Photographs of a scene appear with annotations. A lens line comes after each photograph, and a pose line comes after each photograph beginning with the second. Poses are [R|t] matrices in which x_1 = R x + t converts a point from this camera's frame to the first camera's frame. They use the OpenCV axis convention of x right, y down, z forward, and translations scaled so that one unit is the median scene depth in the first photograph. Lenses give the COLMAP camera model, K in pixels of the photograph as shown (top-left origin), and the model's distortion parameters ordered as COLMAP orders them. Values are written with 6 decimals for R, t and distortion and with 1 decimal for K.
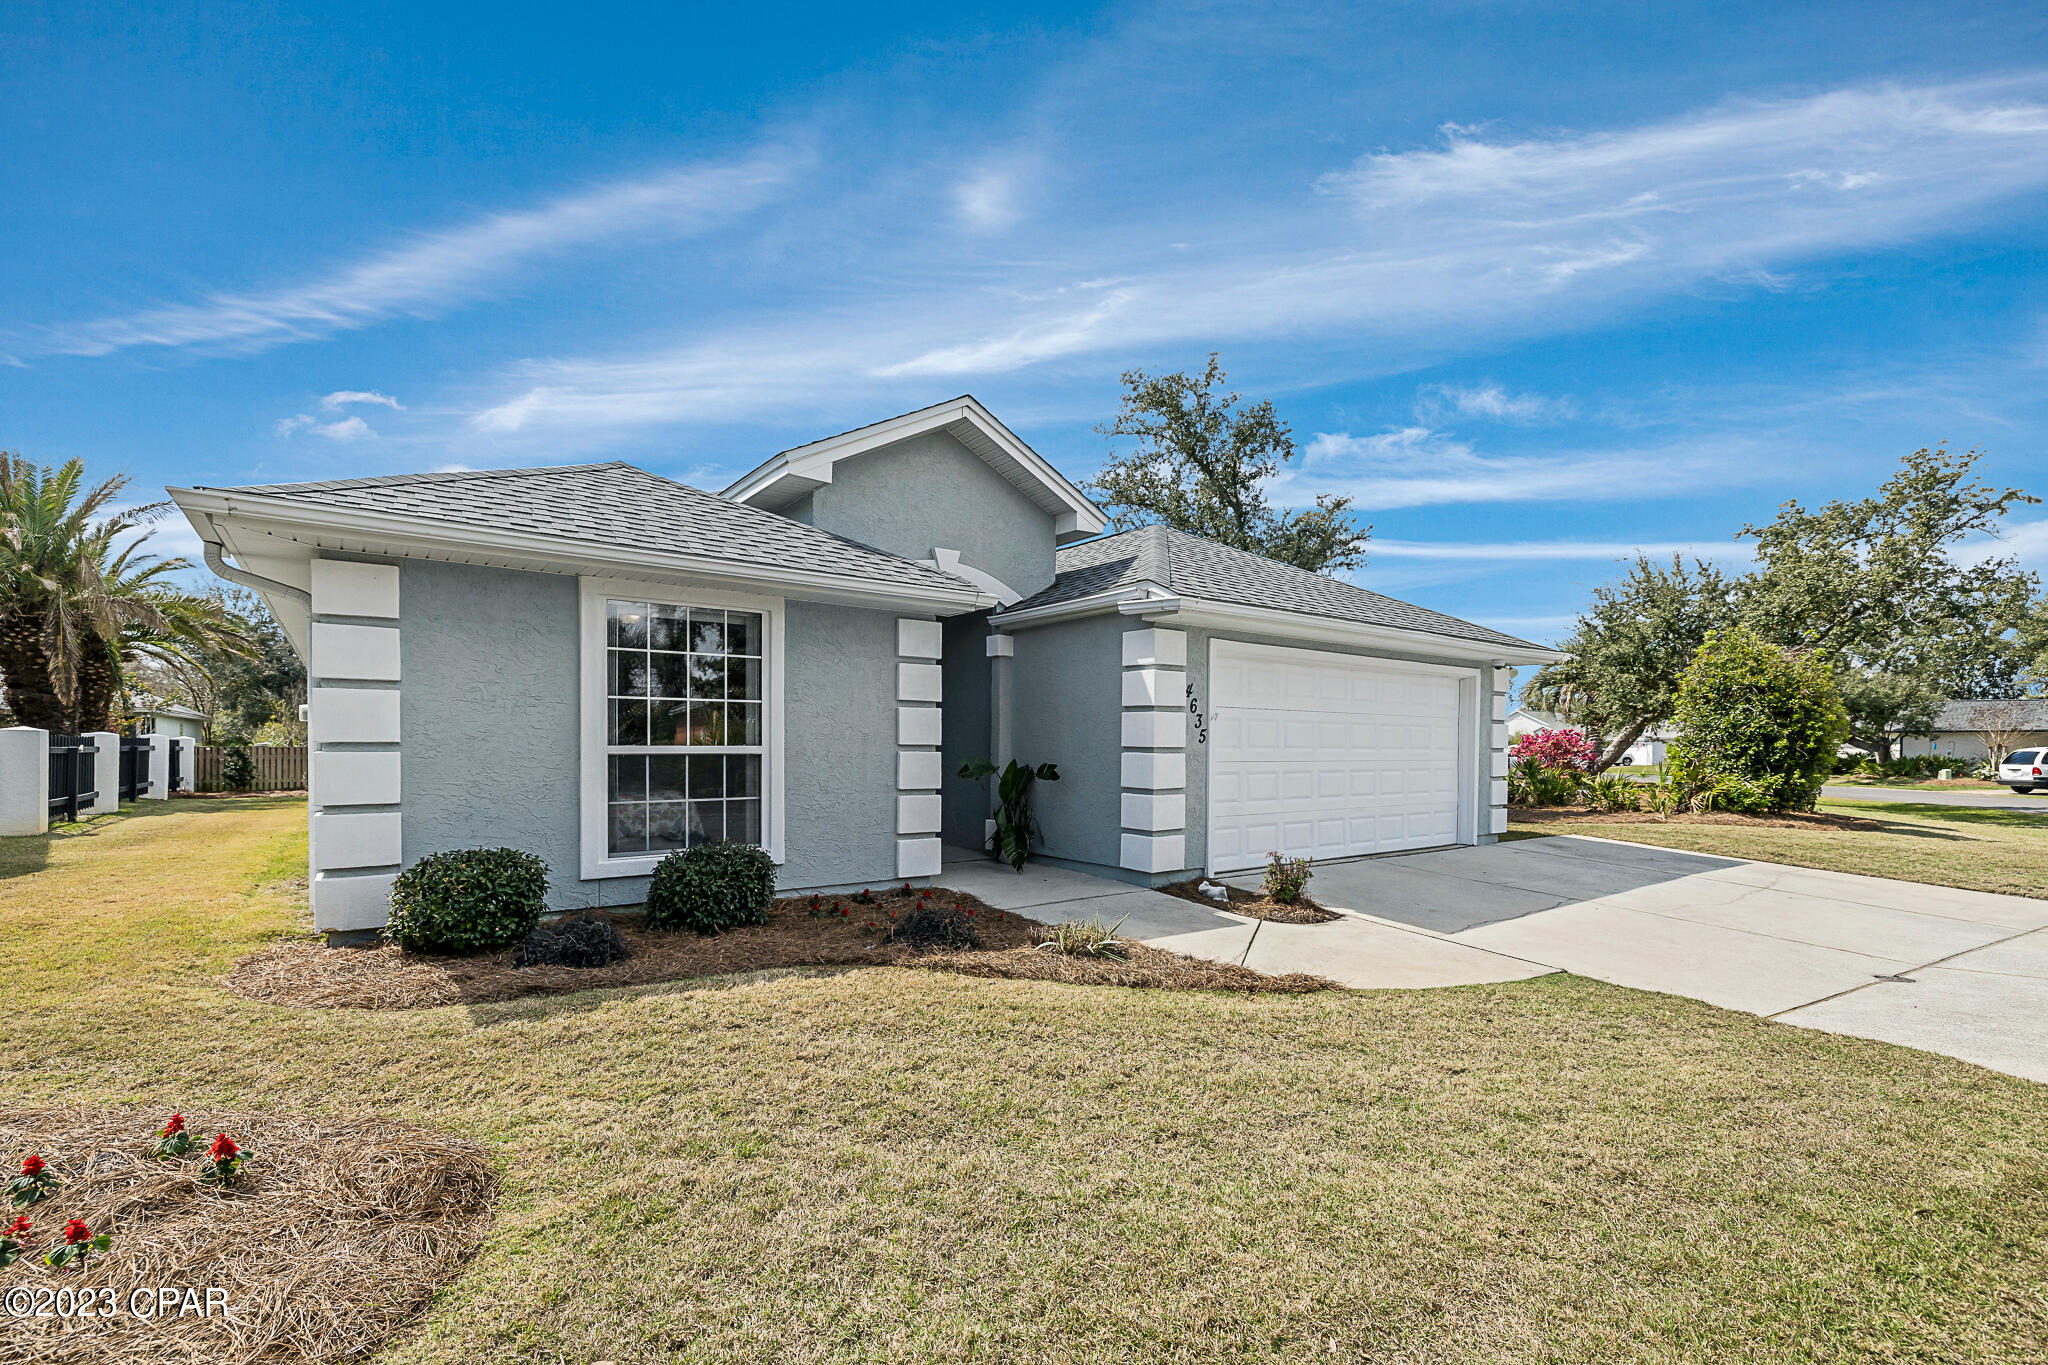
lens RADIAL K [[888.2, 0, 1024.0], [0, 888.2, 682.5], [0, 0, 1]] dist [0.000356, 0.000497]
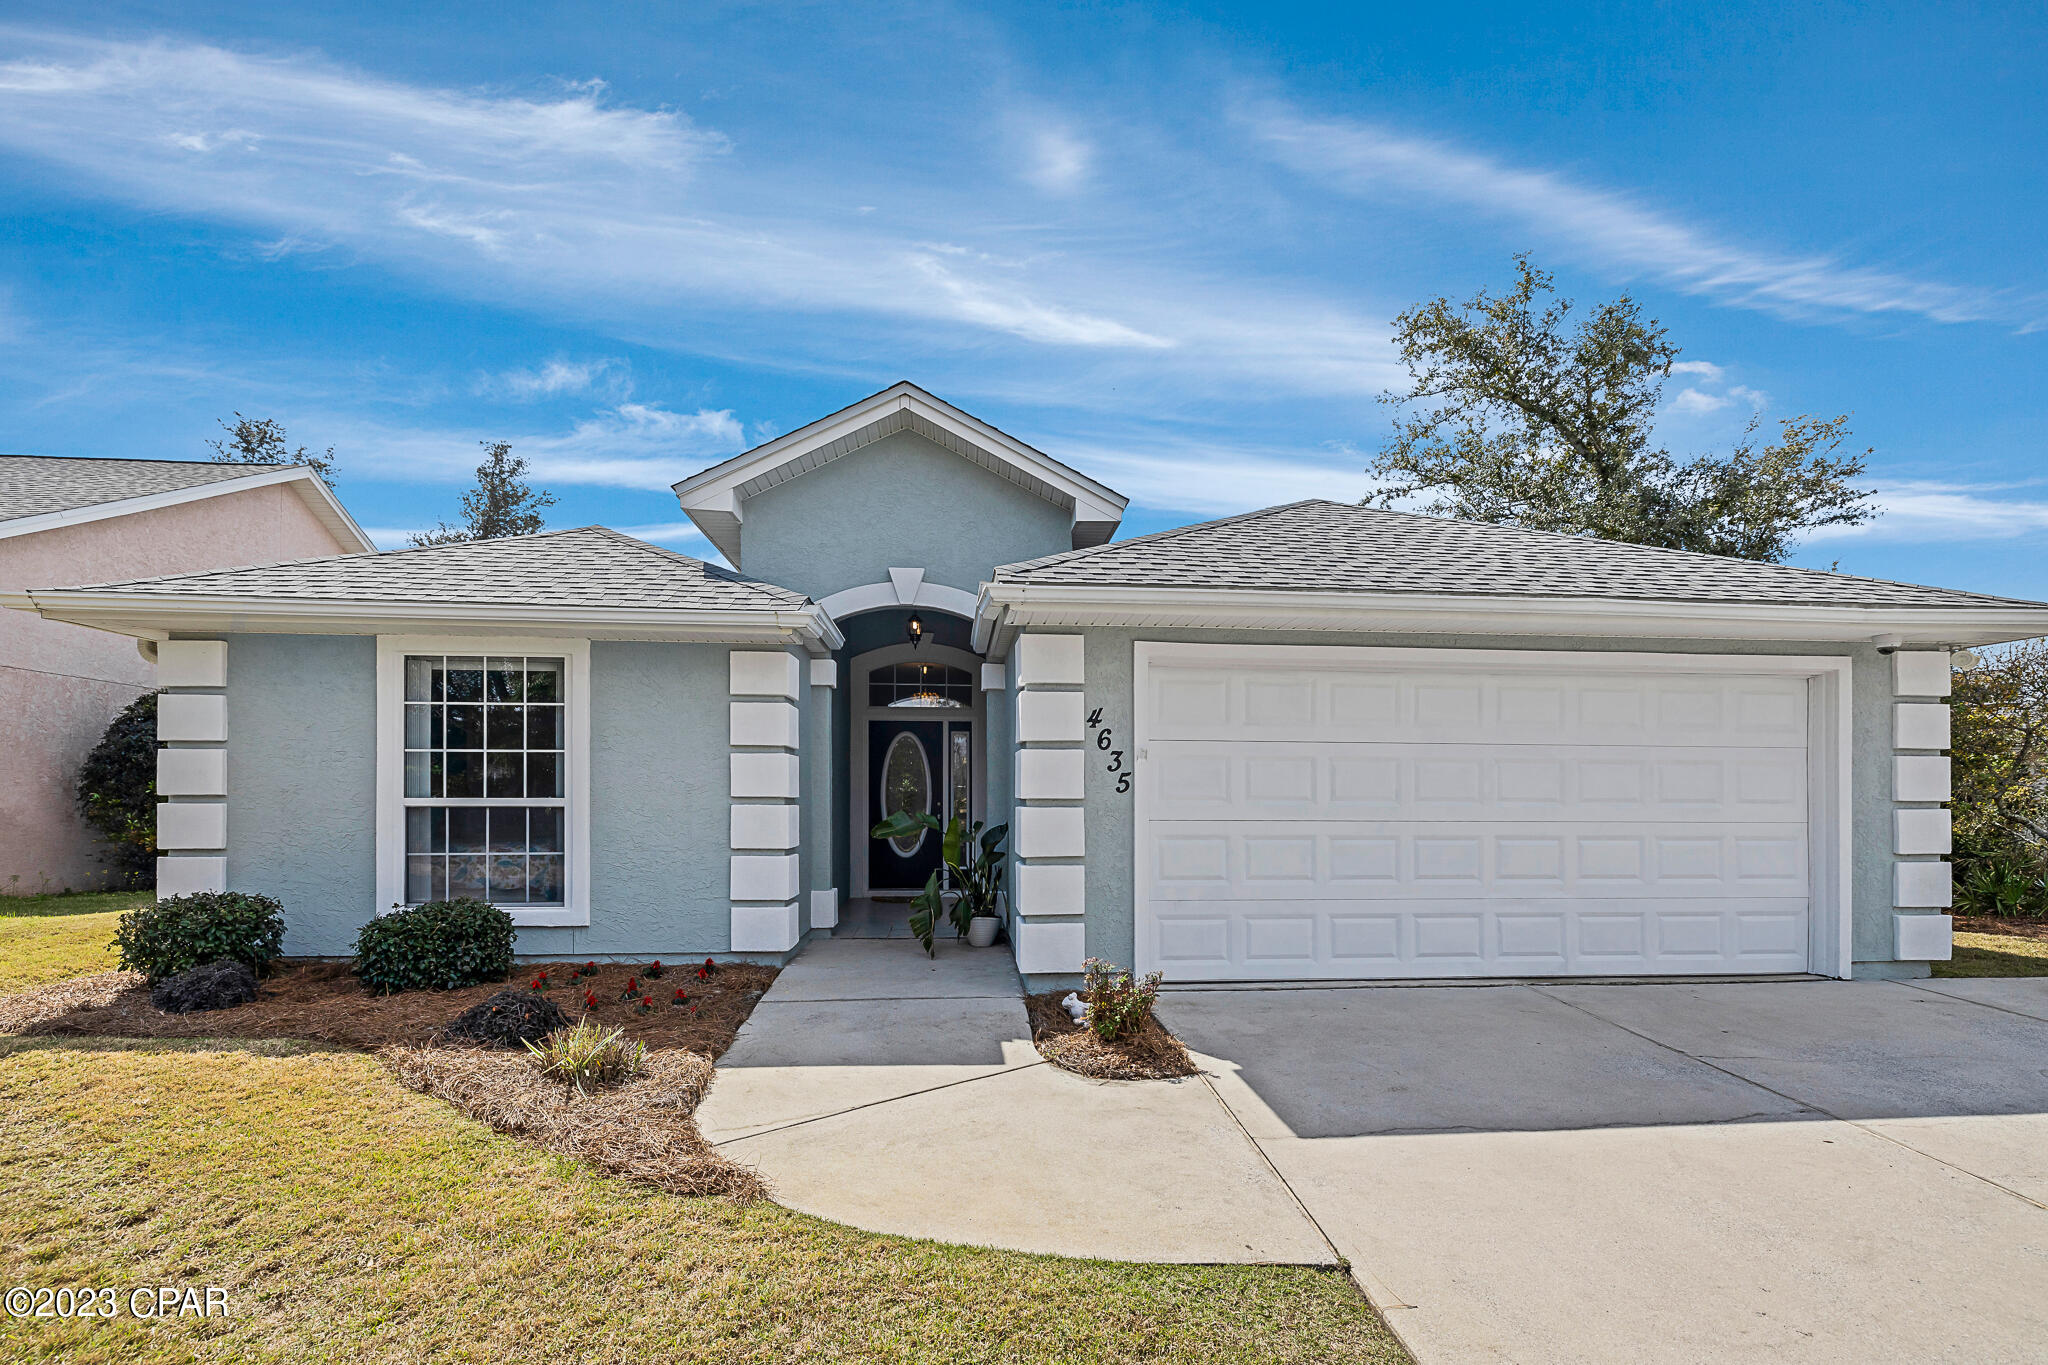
lens RADIAL K [[912.5, 0, 1007.3], [0, 912.5, 730.9], [0, 0, 1]] dist [-0.000904, -0.000594]
pose [[0.852818, -0.043493, -0.520394, 0.592001], [0.037870, 0.999053, -0.021438, 0.037656], [0.520834, -0.001425, 0.853657, 0.408451]]
